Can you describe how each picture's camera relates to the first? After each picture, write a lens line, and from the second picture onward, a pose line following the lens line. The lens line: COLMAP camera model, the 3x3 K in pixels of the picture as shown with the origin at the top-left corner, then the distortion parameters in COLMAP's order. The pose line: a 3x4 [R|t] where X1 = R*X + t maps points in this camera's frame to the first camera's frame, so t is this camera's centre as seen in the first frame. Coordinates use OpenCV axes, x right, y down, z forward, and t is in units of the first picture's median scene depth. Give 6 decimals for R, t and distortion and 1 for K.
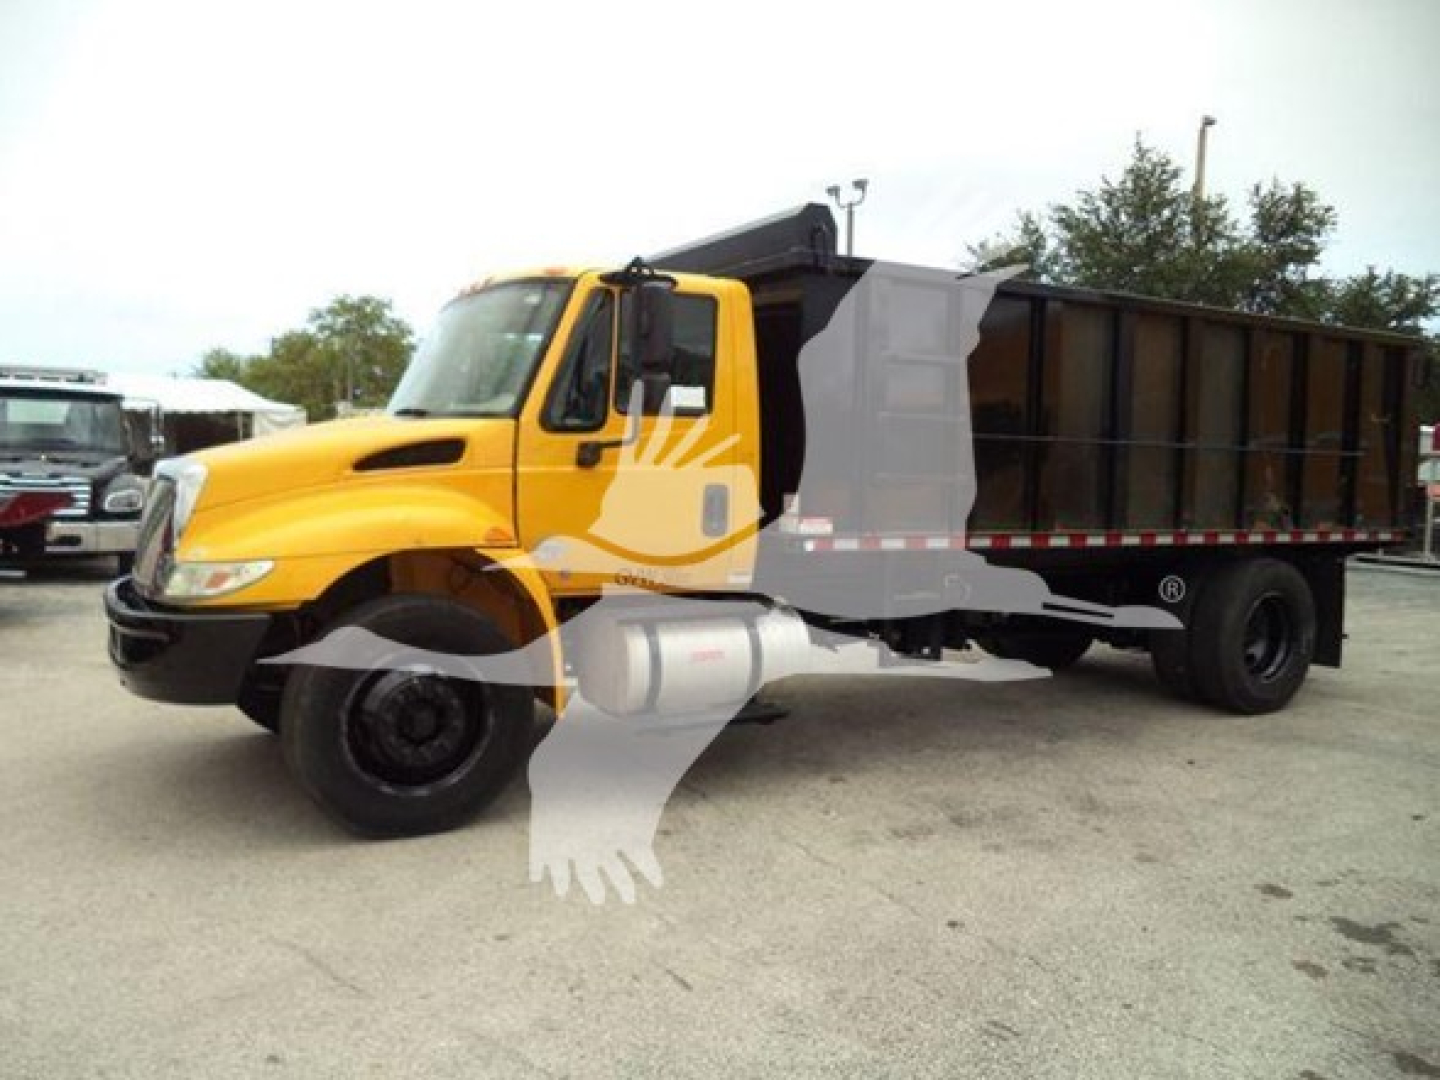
lens RADIAL K [[1171.0, 0, 720.0], [0, 1171.0, 540.0], [0, 0, 1]] dist [-0.019397, -0.007758]
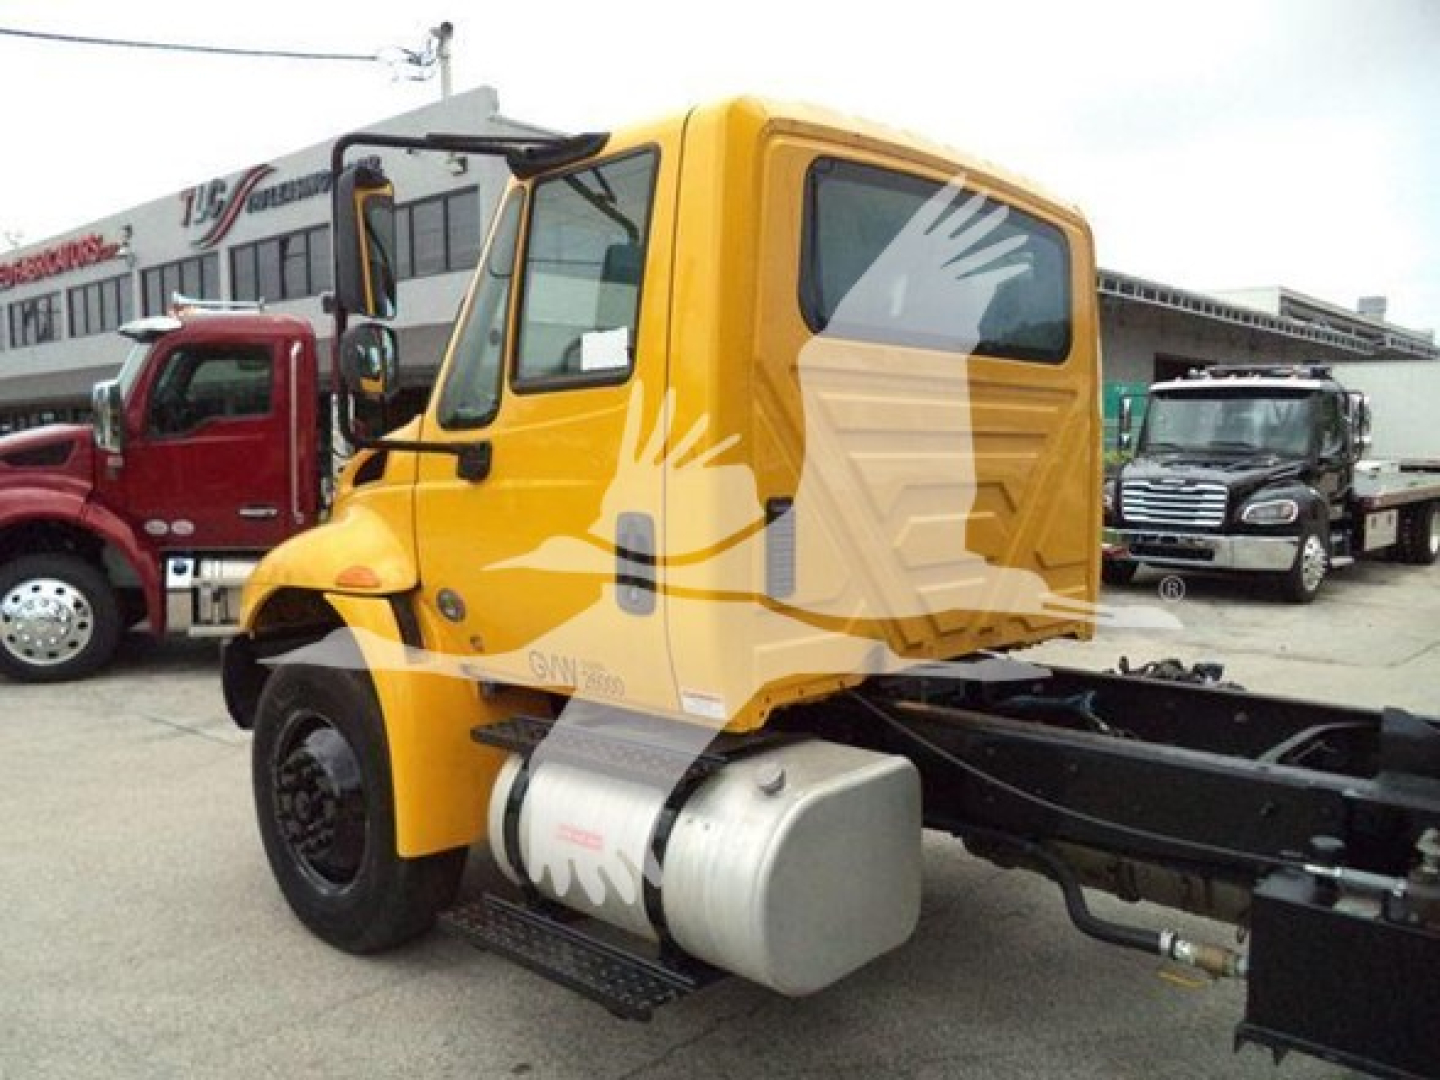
lens RADIAL K [[1171.0, 0, 720.0], [0, 1171.0, 540.0], [0, 0, 1]] dist [-0.019397, -0.007758]
pose [[0.273562, 0.047046, -0.960703, 0.549035], [-0.048880, 0.998193, 0.034964, -0.061397], [0.960612, 0.037394, 0.275367, 0.988213]]
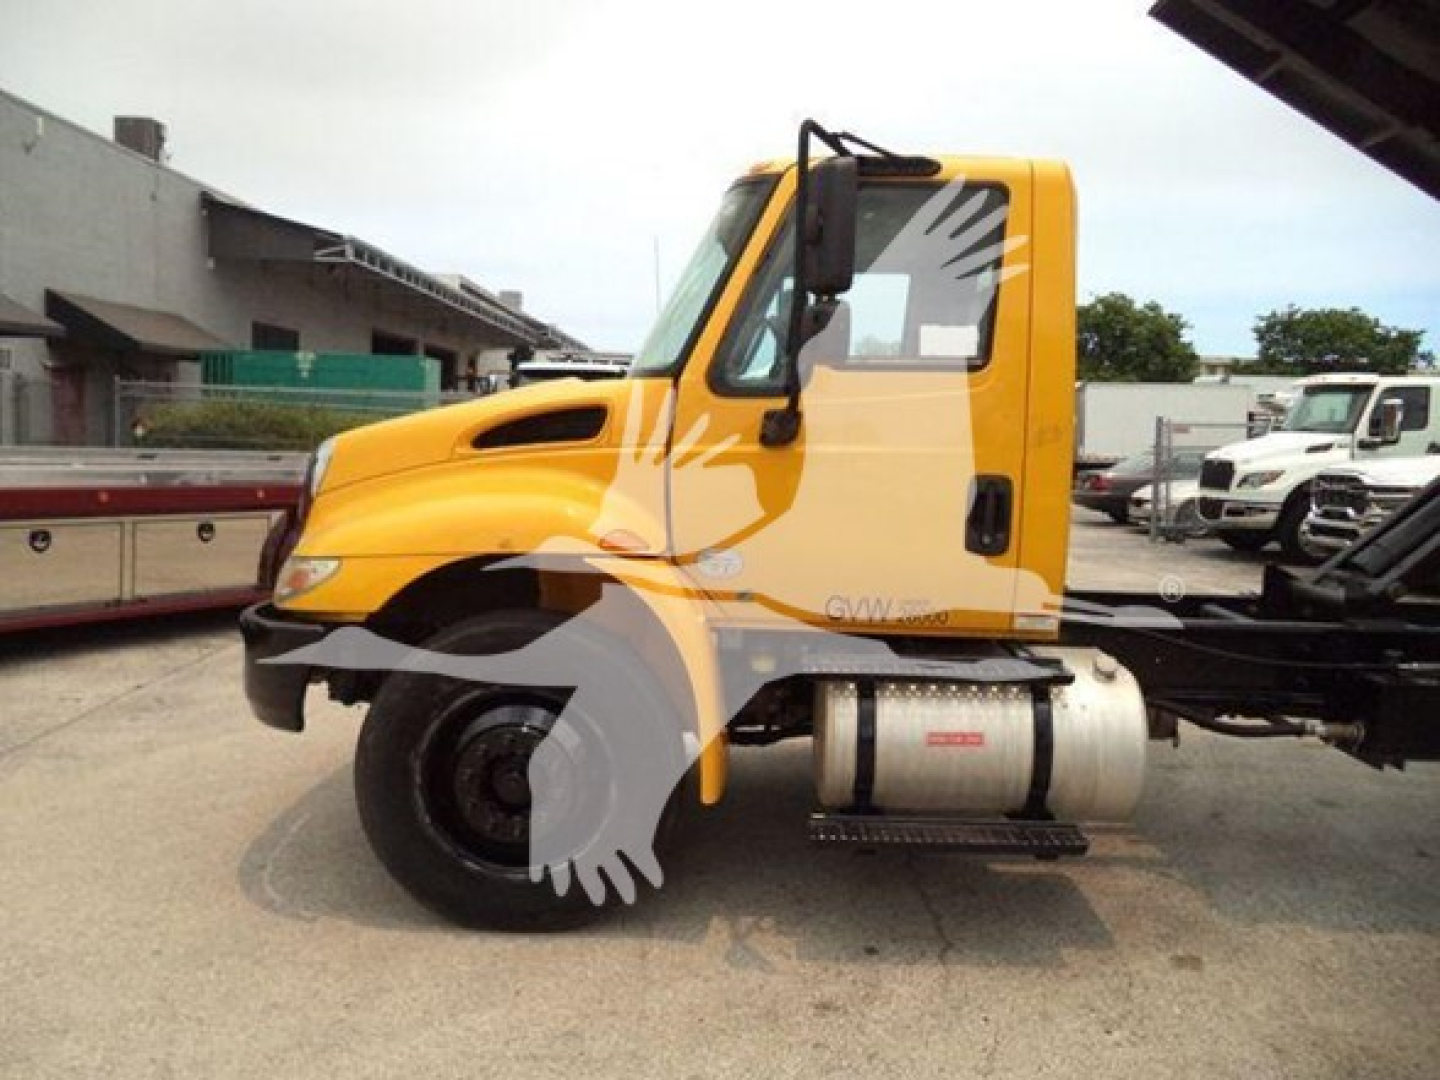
lens RADIAL K [[1171.0, 0, 720.0], [0, 1171.0, 540.0], [0, 0, 1]] dist [-0.019397, -0.007758]
pose [[0.852598, 0.049187, -0.520248, 0.227362], [-0.041848, 0.998790, 0.025850, -0.024164], [0.520889, -0.000268, 0.853624, 0.408546]]
